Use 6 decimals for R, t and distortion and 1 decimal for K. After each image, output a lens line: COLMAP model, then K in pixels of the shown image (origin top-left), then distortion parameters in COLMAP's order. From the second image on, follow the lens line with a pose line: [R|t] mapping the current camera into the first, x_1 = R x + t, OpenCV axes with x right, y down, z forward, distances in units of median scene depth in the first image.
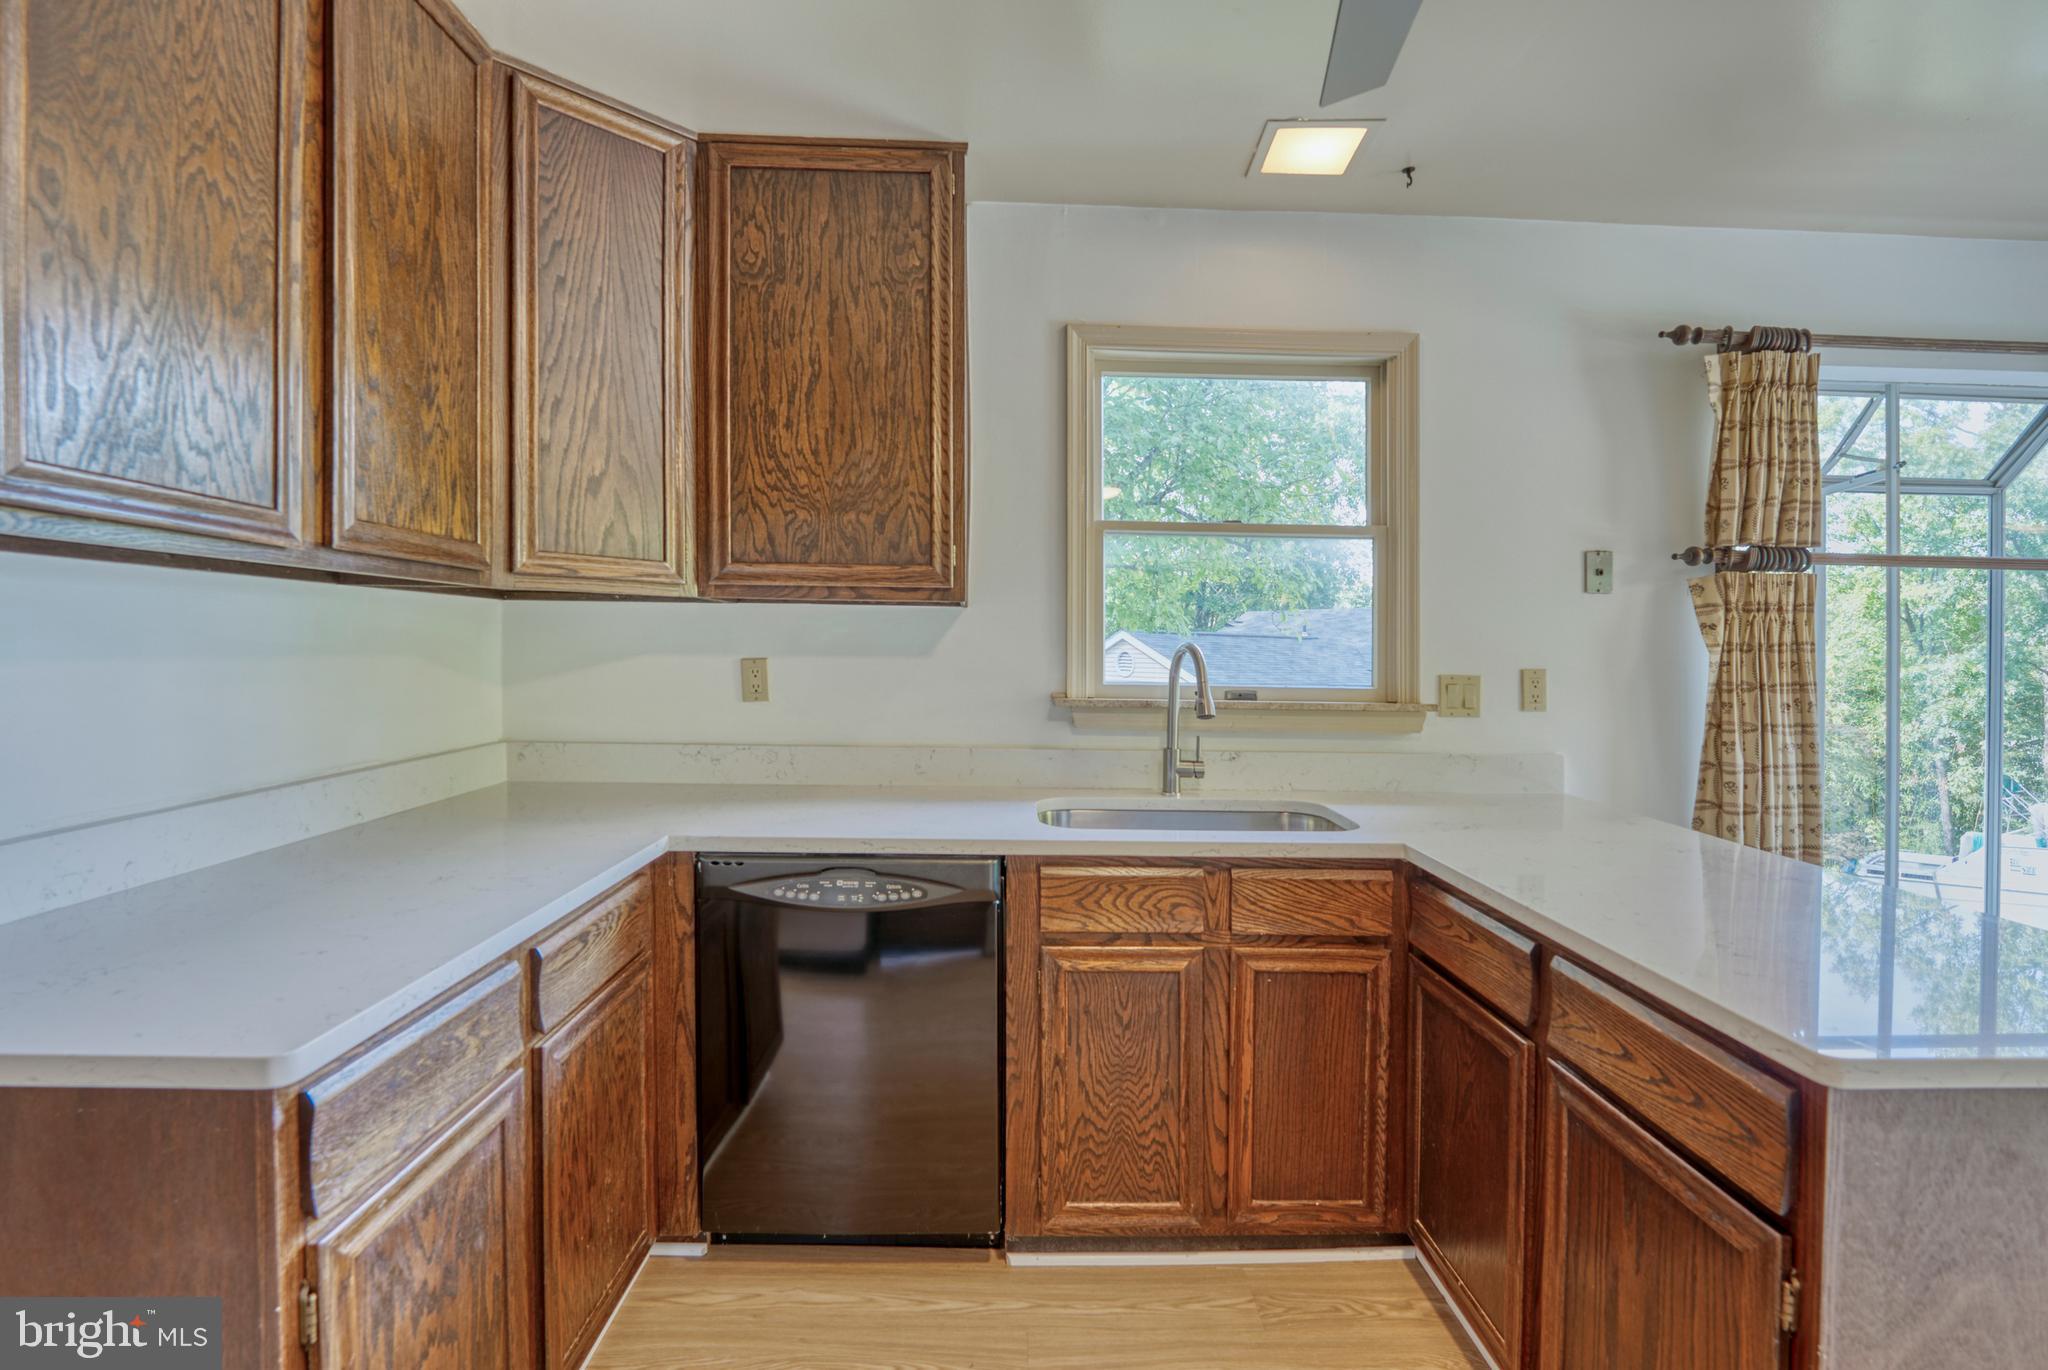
lens RADIAL K [[950.7, 0, 1037.4], [0, 950.7, 654.1], [0, 0, 1]] dist [-0.012649, 0.001048]
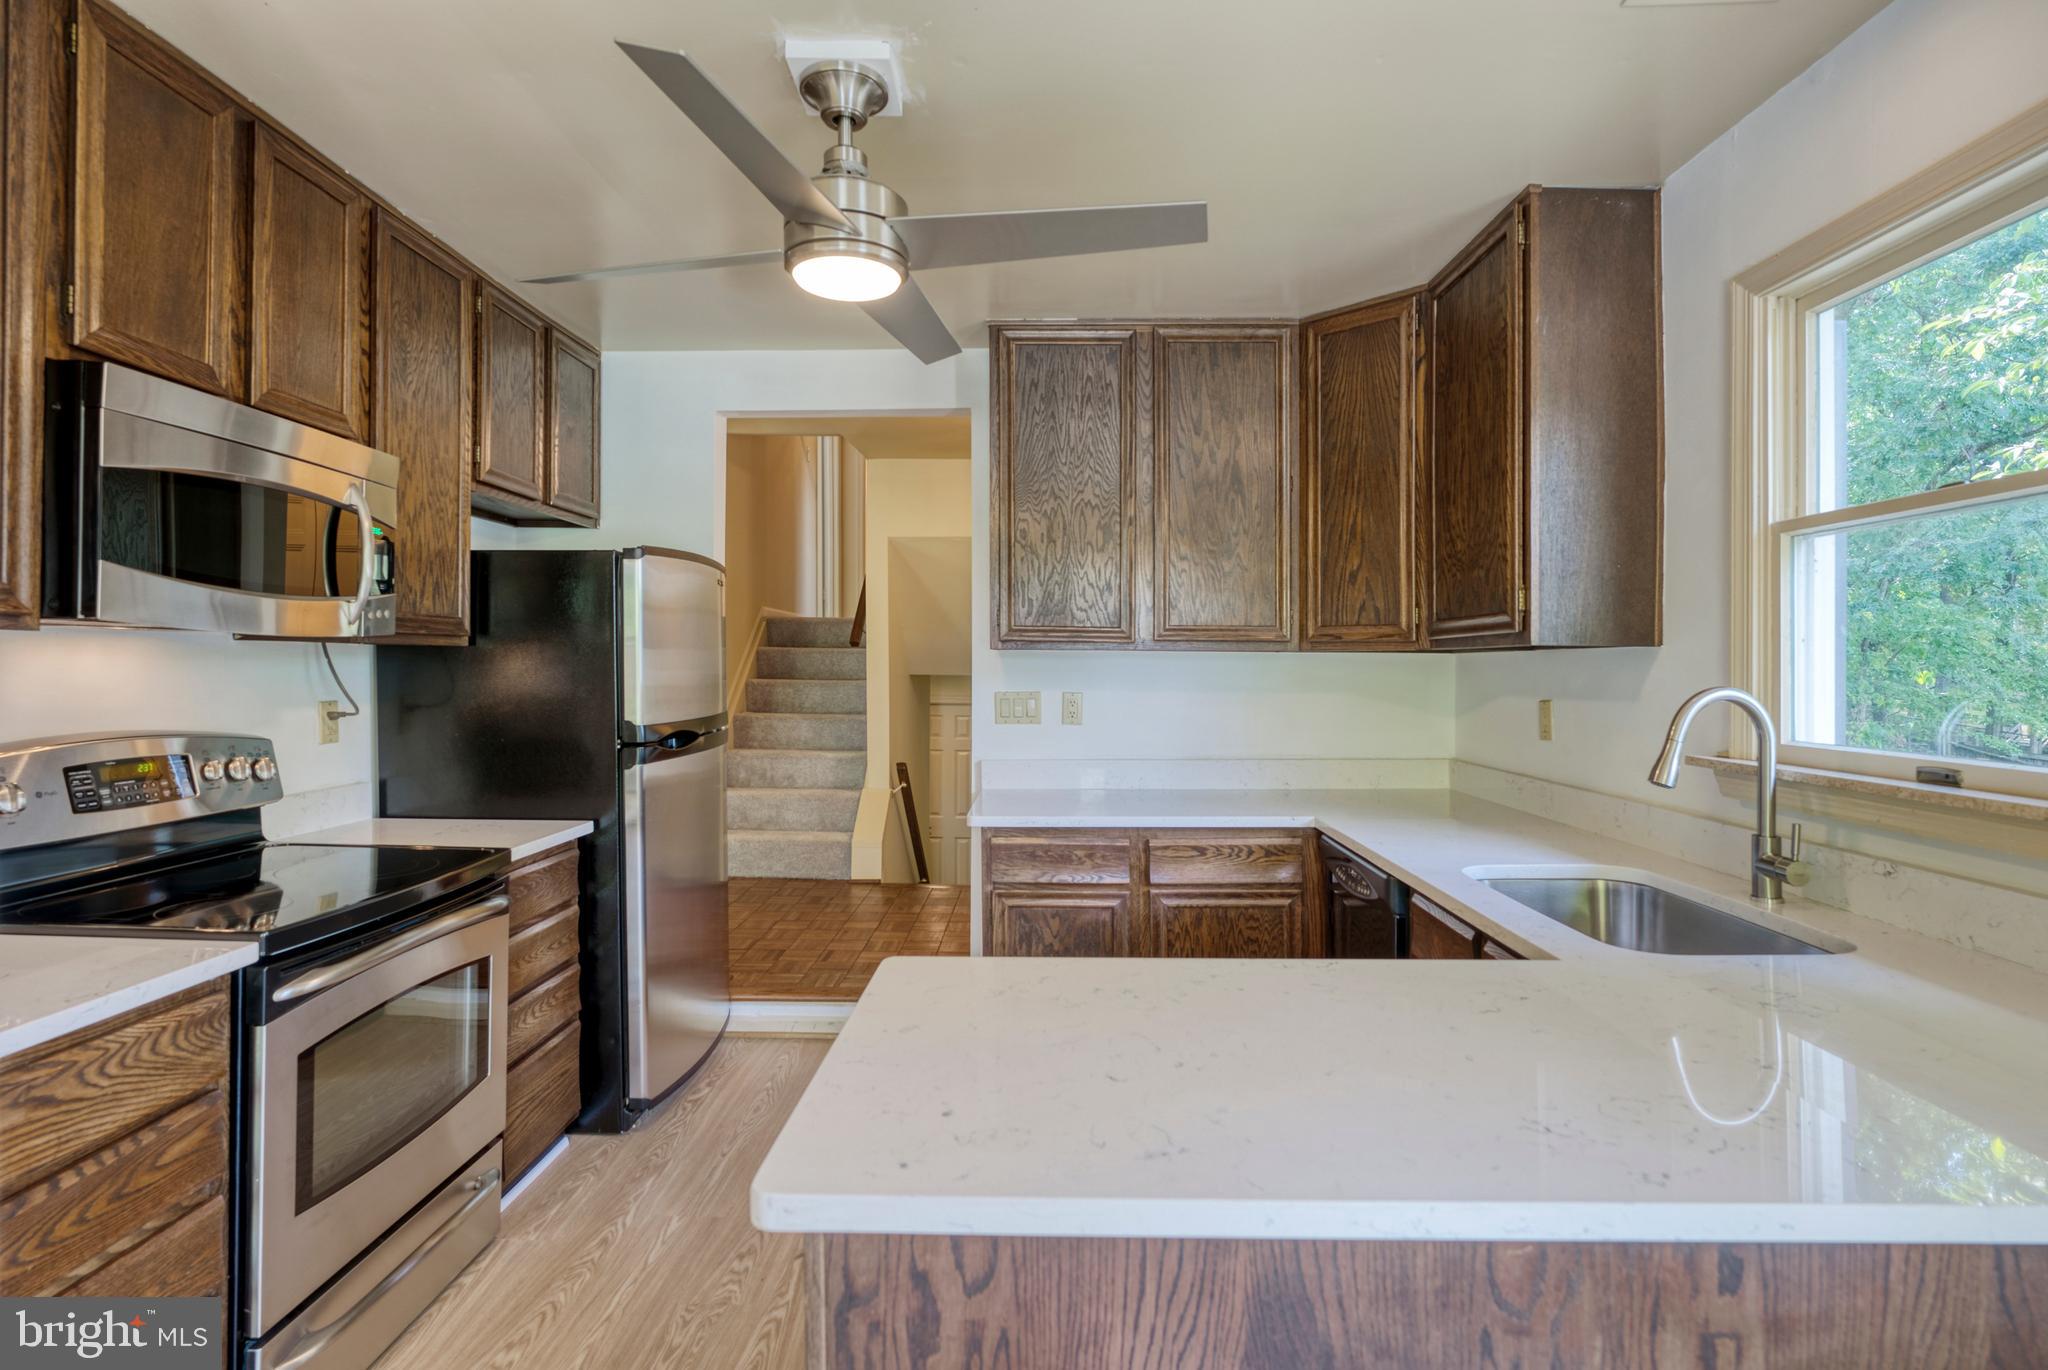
lens RADIAL K [[950.7, 0, 1005.7], [0, 950.7, 678.3], [0, 0, 1]] dist [-0.012649, 0.001048]
pose [[-0.039630, -0.006108, -0.999196, 0.881755], [-0.014159, 0.999884, -0.005551, -0.006281], [0.999114, 0.013928, -0.039712, 0.464420]]
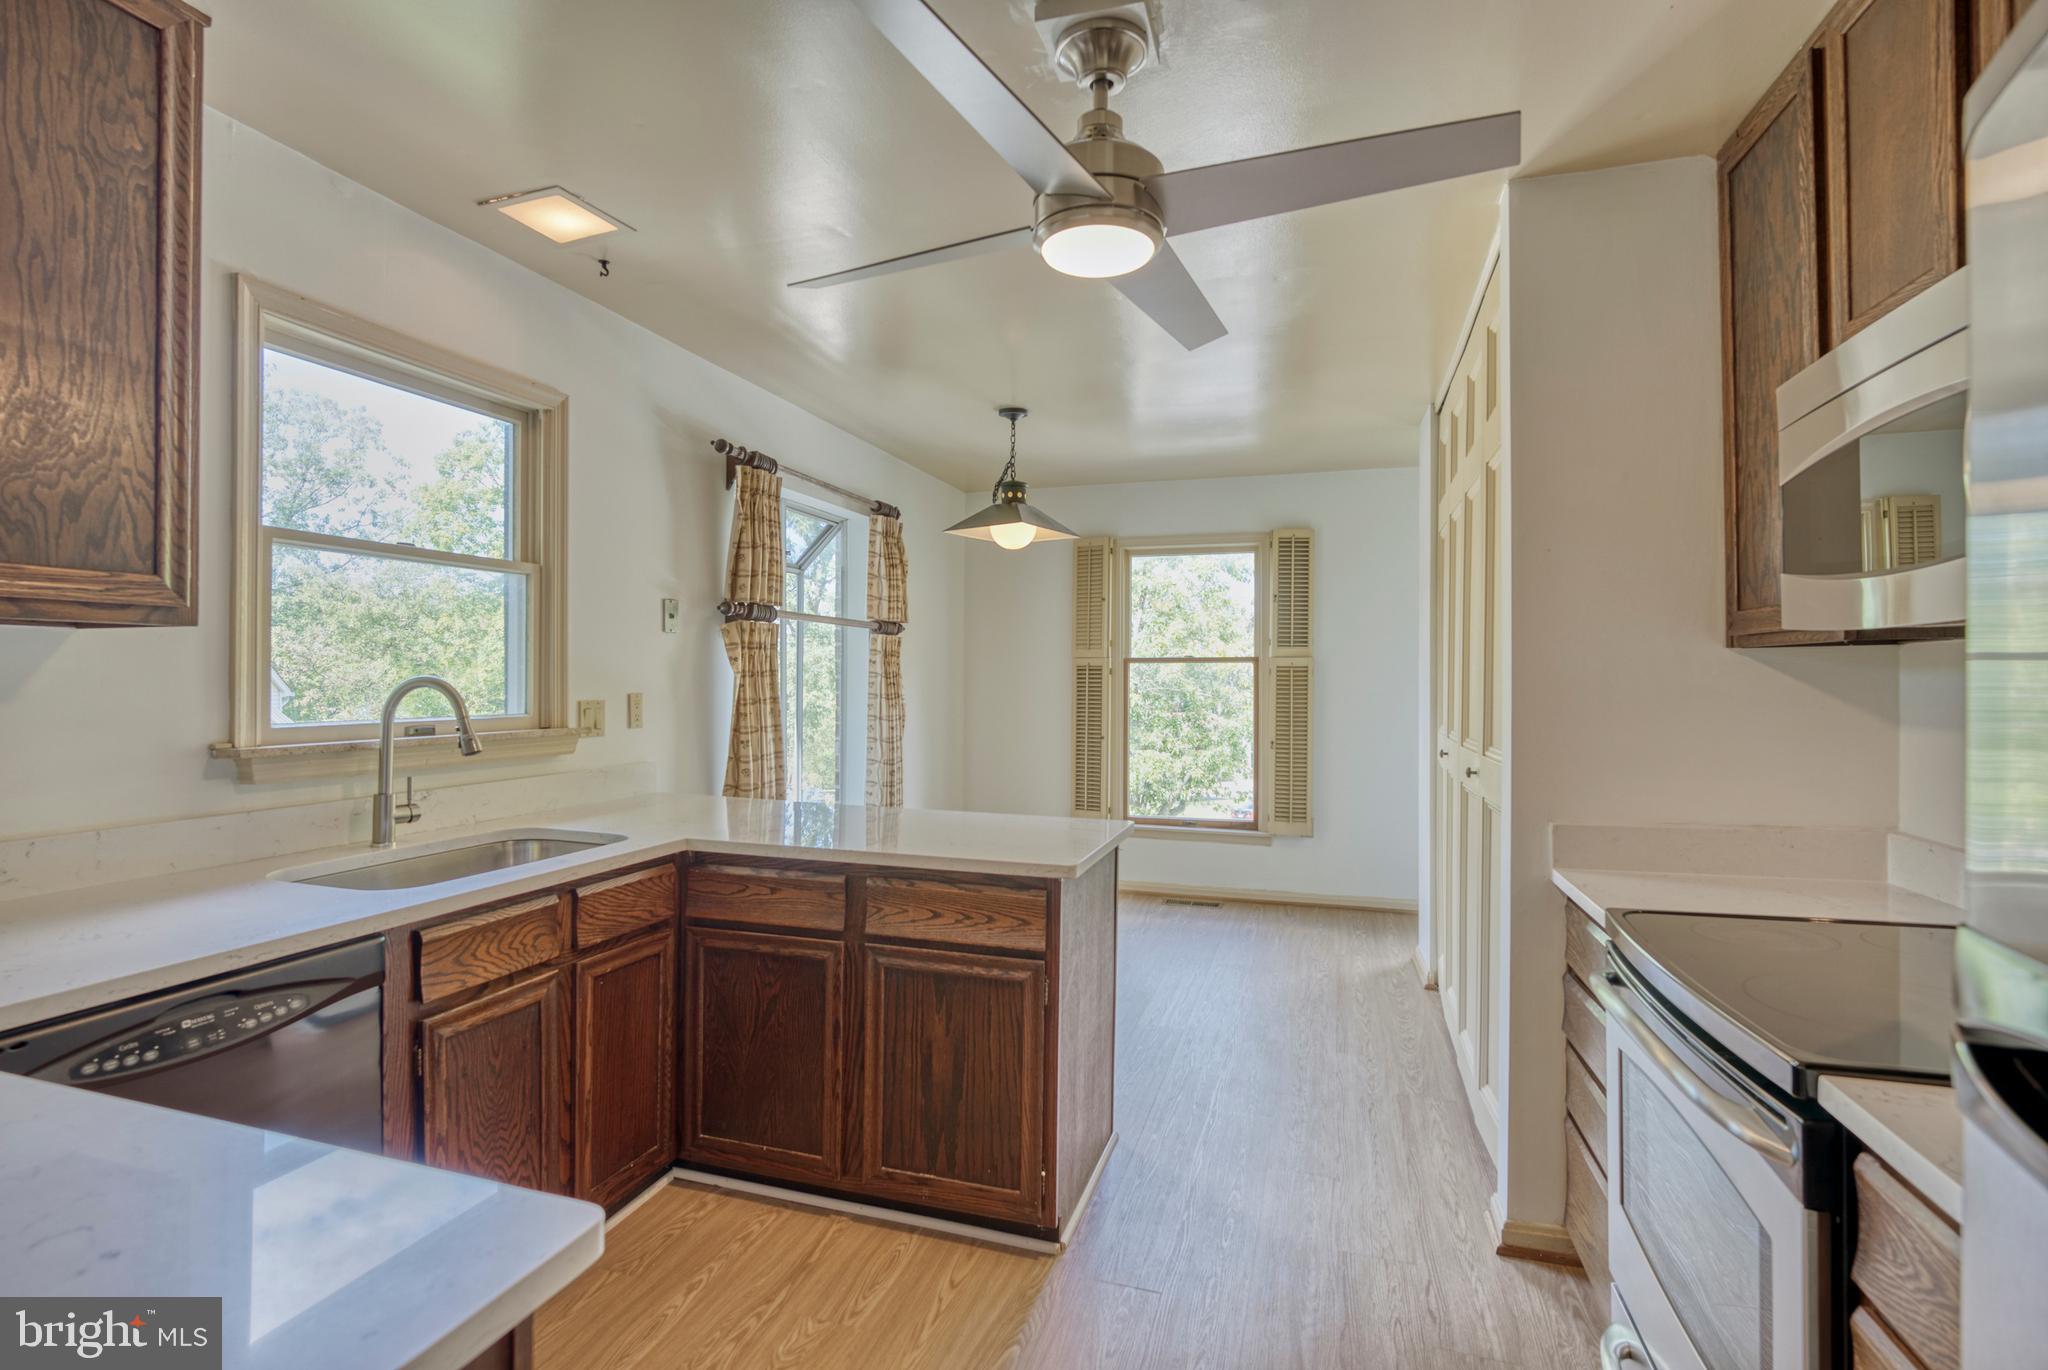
lens RADIAL K [[950.7, 0, 1040.3], [0, 950.7, 664.9], [0, 0, 1]] dist [-0.012649, 0.001048]
pose [[0.332679, -0.001299, 0.943039, -0.561085], [0.005765, 0.999983, -0.000656, -0.020877], [-0.943023, 0.005655, 0.332681, 0.133190]]
